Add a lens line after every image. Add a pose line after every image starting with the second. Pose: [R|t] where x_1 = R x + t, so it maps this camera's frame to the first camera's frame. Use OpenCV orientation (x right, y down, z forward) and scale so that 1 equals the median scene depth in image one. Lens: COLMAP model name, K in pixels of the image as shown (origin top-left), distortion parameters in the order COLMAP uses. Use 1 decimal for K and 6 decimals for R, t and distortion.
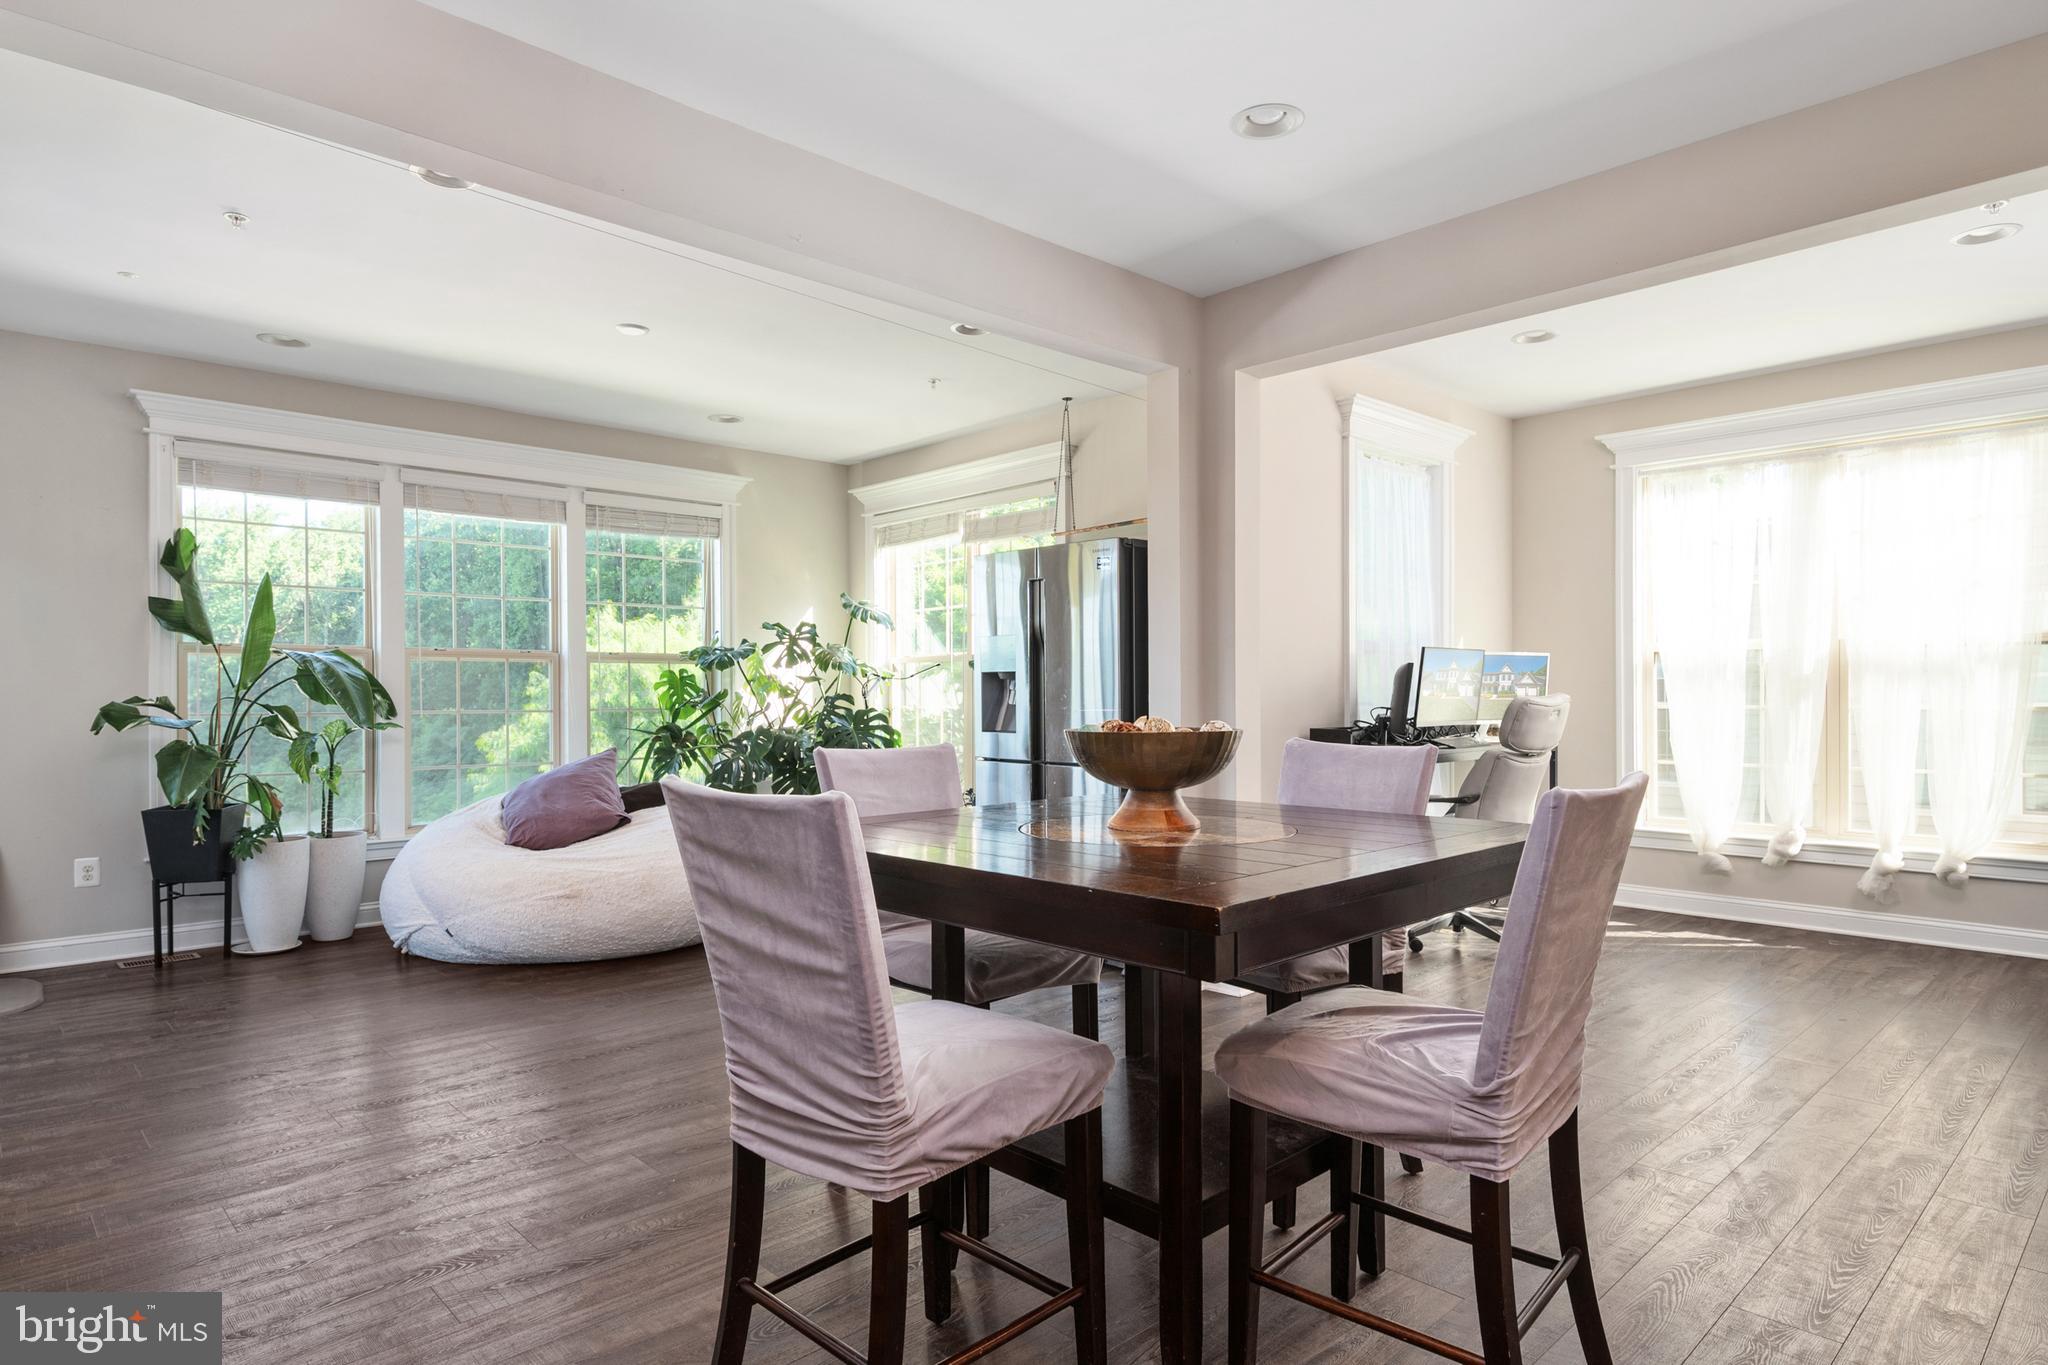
lens RADIAL K [[1157.1, 0, 1017.7], [0, 1157.1, 697.8], [0, 0, 1]] dist [0.002191, -0.000749]
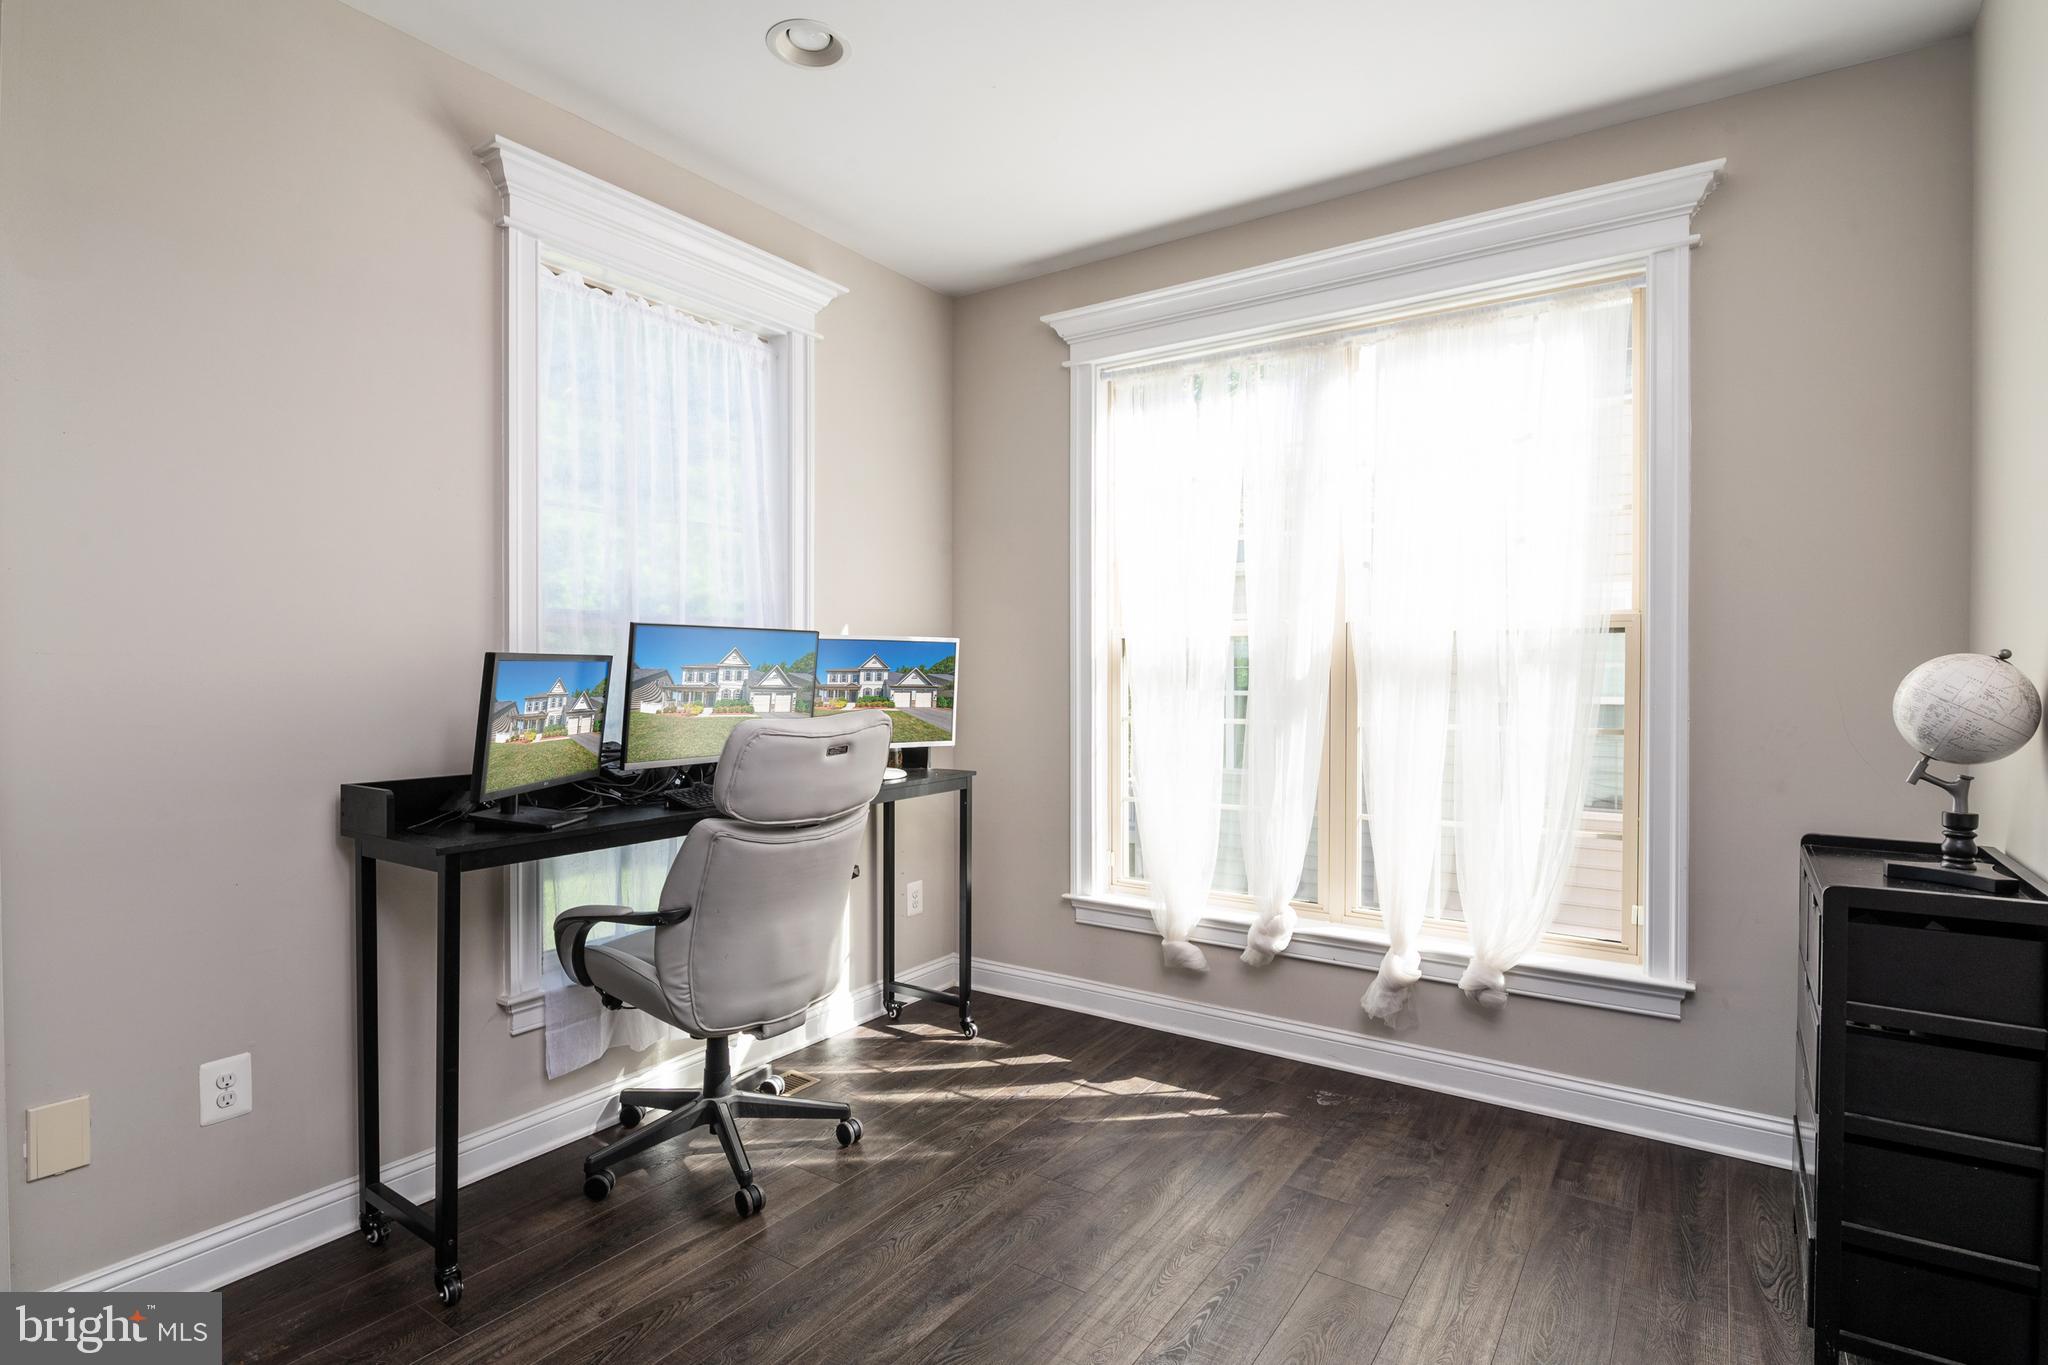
lens RADIAL K [[1027.2, 0, 1030.8], [0, 1027.2, 677.7], [0, 0, 1]] dist [0.017508, 0.000063]
pose [[0.974581, 0.006158, 0.223949, 0.401015], [-0.008008, 0.999941, 0.007355, -0.022717], [-0.223891, -0.008961, 0.974573, 0.464351]]
